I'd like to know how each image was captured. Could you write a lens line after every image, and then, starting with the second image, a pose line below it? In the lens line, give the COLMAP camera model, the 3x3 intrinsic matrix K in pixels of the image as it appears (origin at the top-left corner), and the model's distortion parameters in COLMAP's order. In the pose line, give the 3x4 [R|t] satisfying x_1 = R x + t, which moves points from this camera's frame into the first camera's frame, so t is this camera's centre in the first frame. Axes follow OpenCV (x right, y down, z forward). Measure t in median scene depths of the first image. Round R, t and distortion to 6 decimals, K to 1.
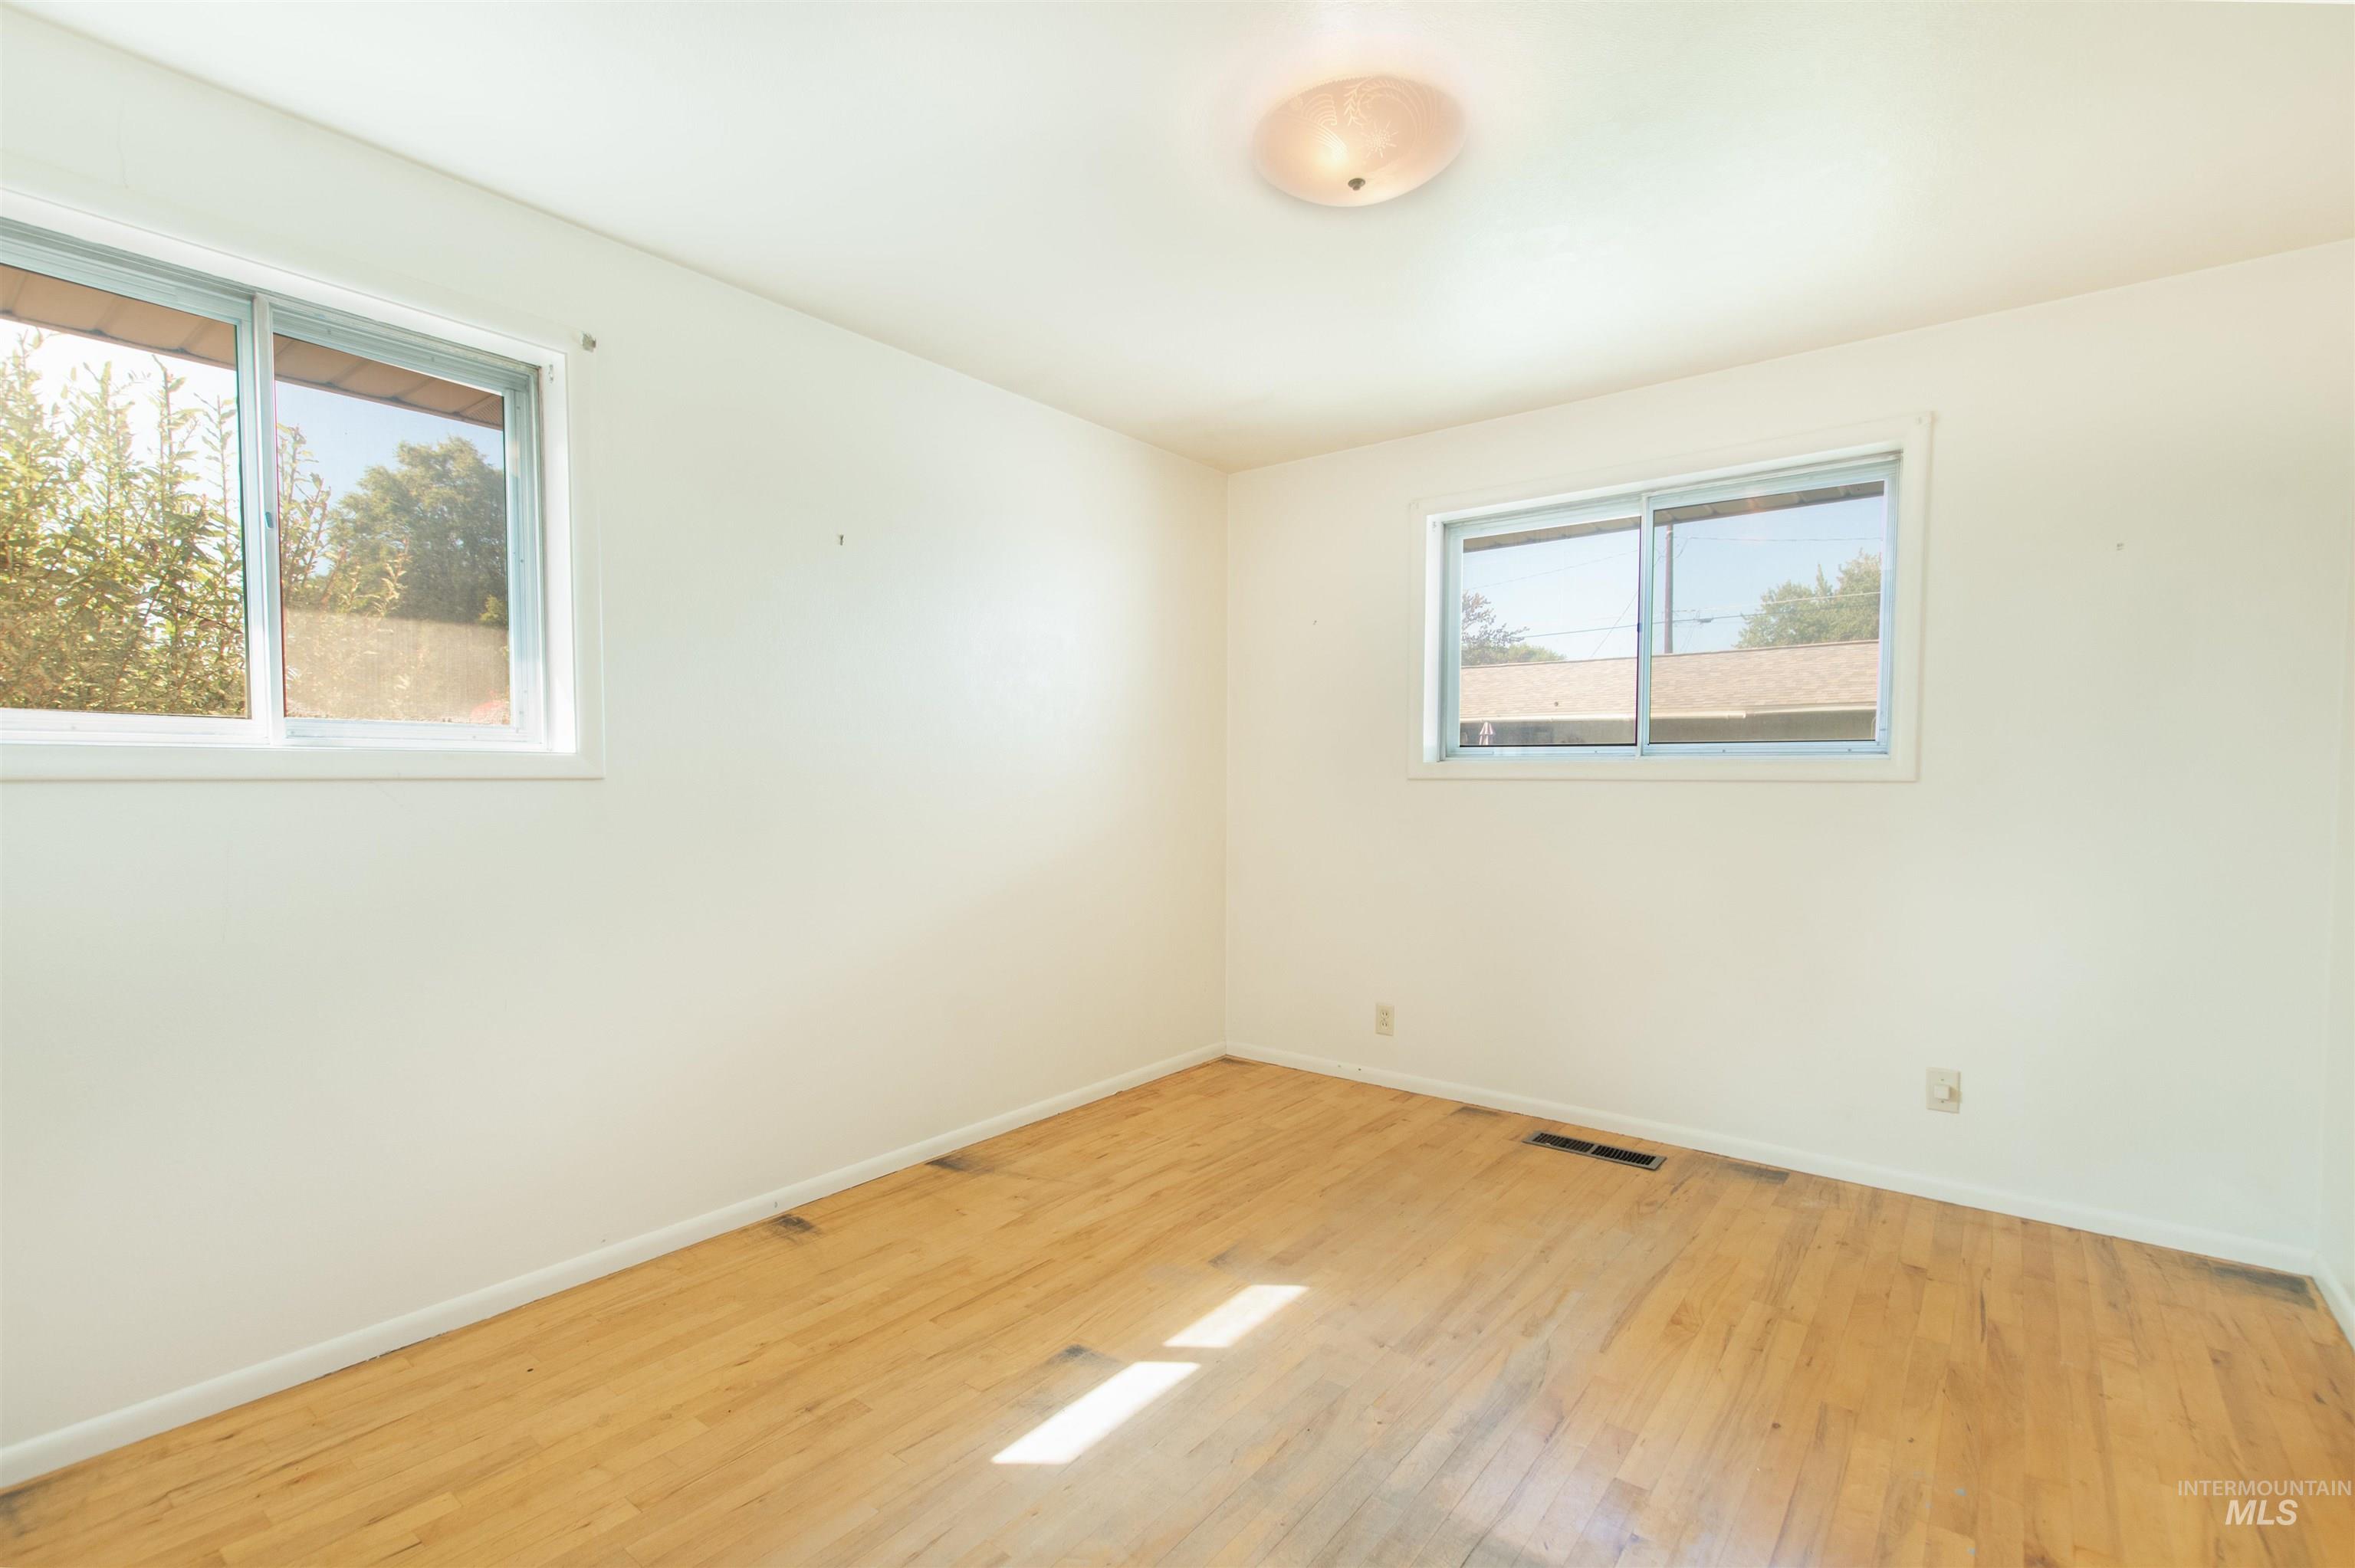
lens RADIAL K [[1056.4, 0, 1175.2], [0, 1056.4, 813.5], [0, 0, 1]] dist [0.011317, -0.003836]
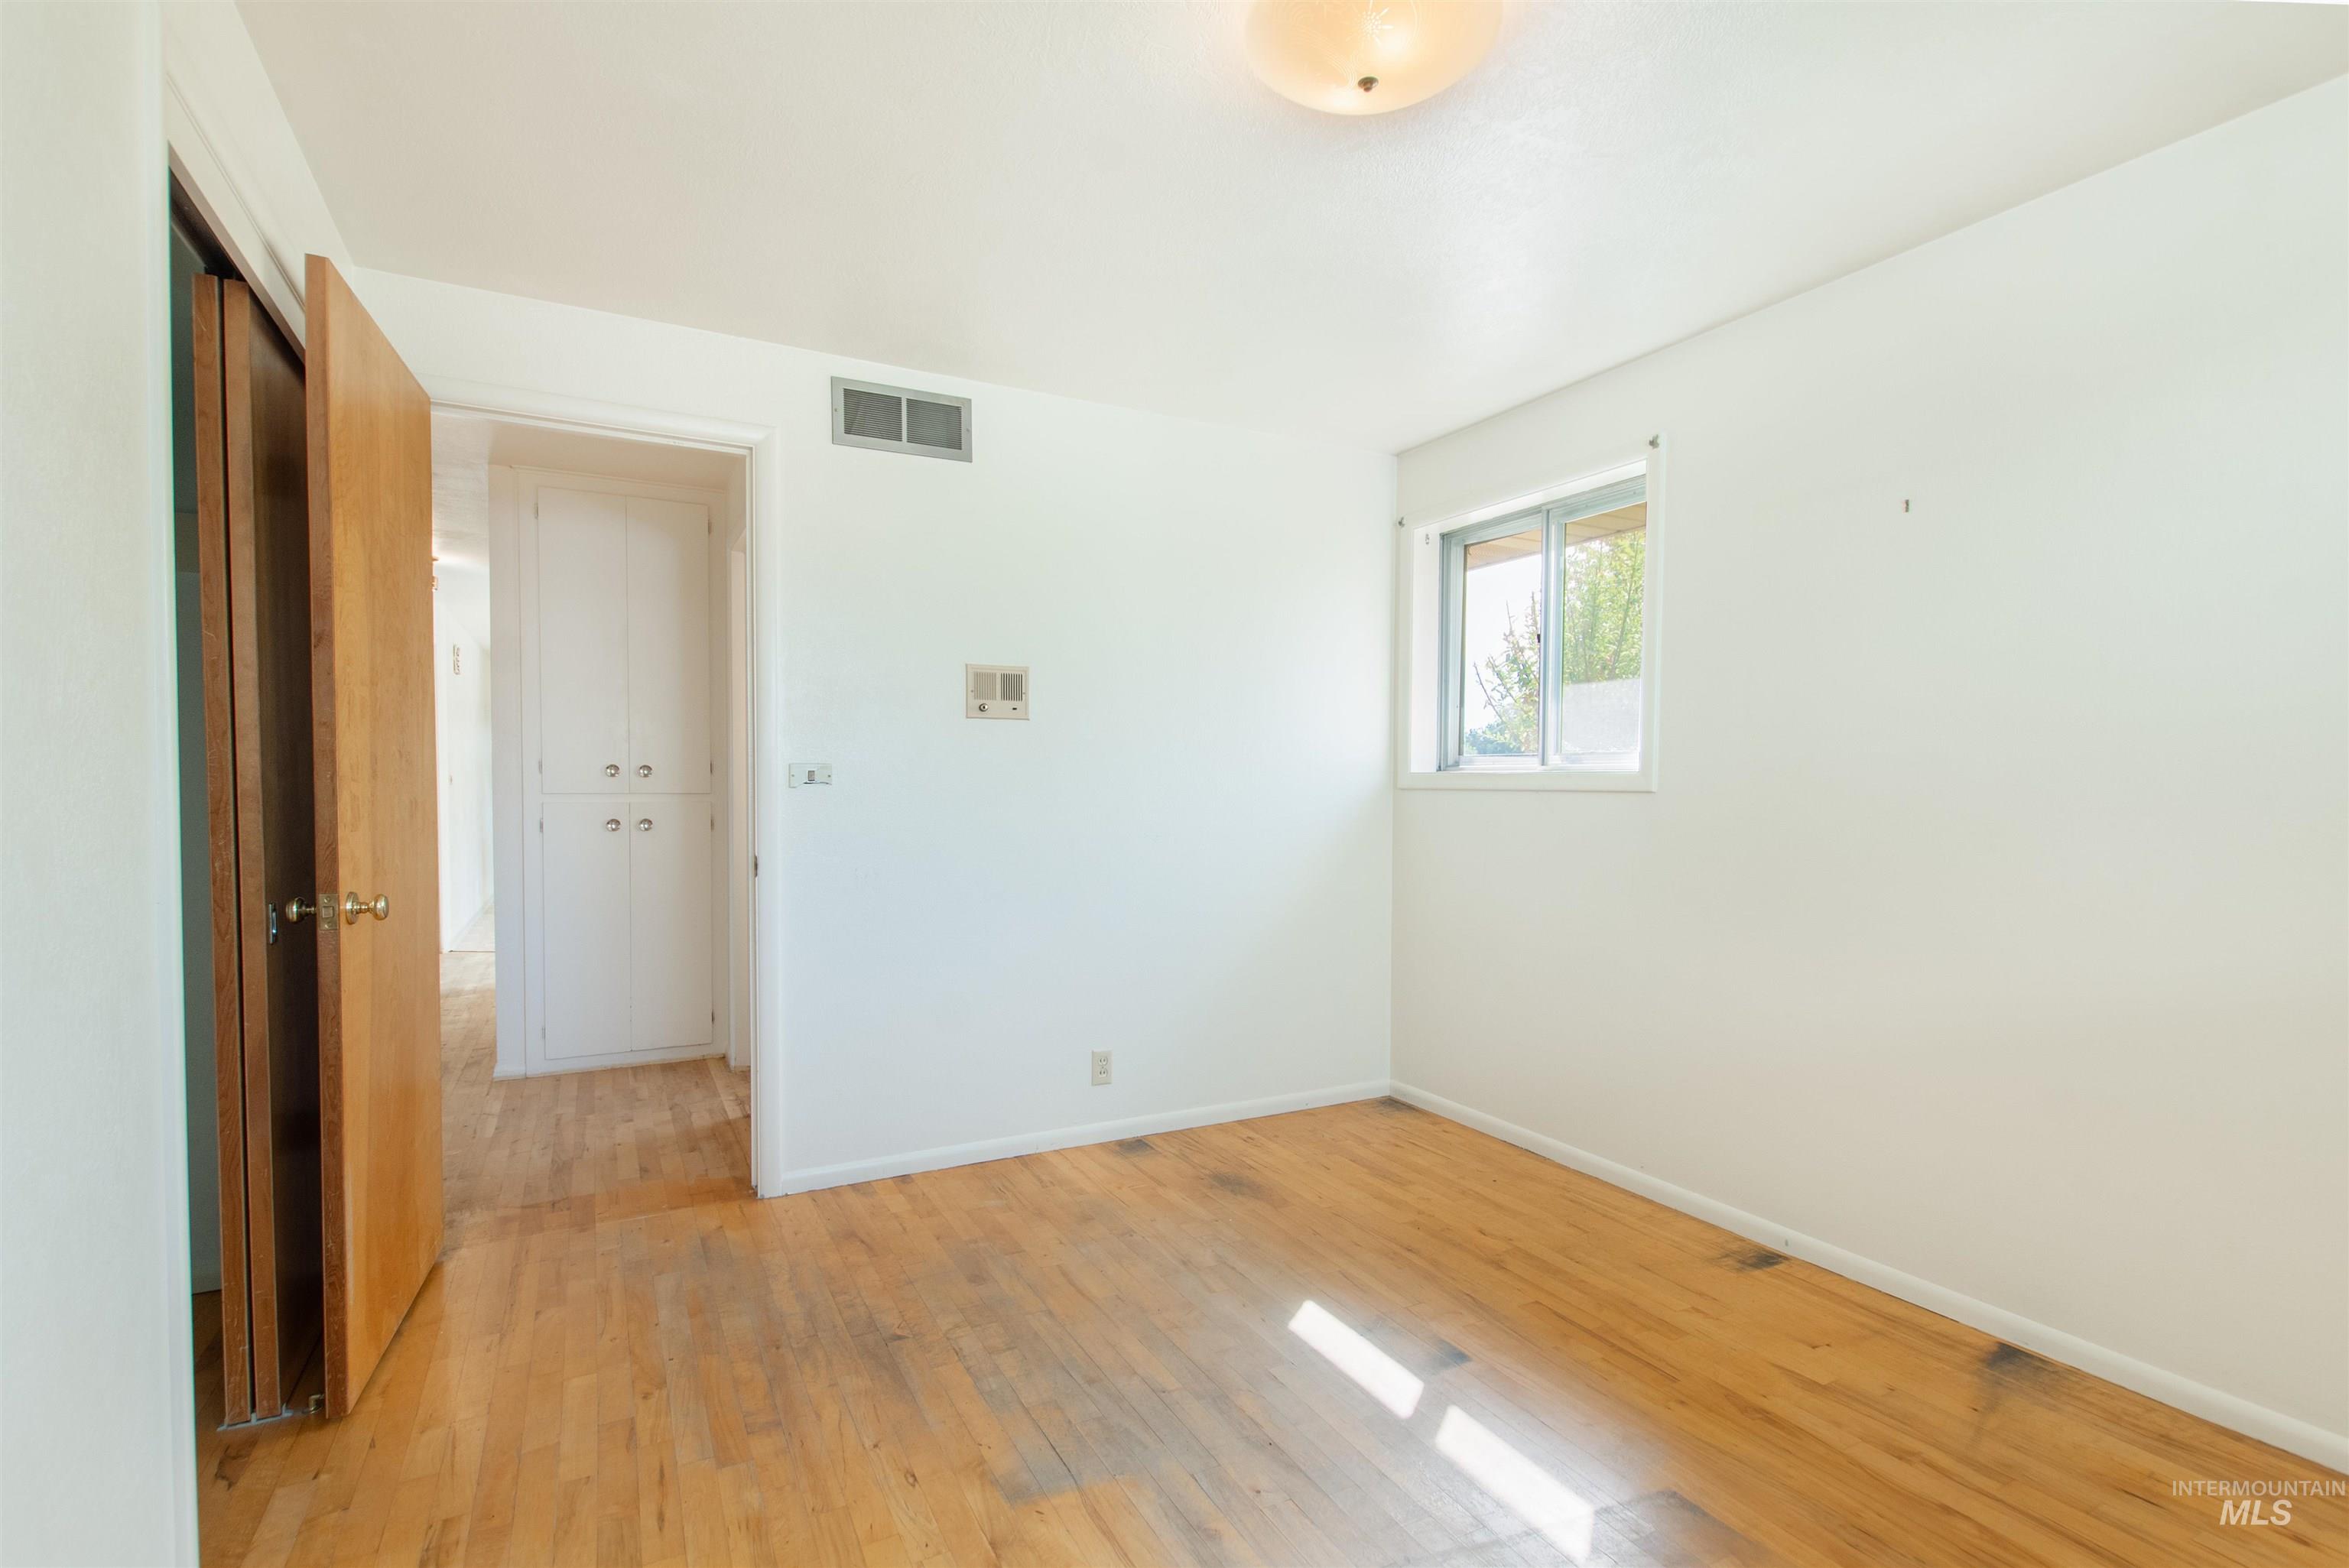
lens RADIAL K [[1074.1, 0, 1173.5], [0, 1074.1, 818.3], [0, 0, 1]] dist [-0.000409, -0.000162]
pose [[-0.397688, 0.024068, -0.917205, 0.791469], [-0.044035, 0.998003, 0.045281, -0.033378], [0.916463, 0.058397, -0.395834, 0.947305]]
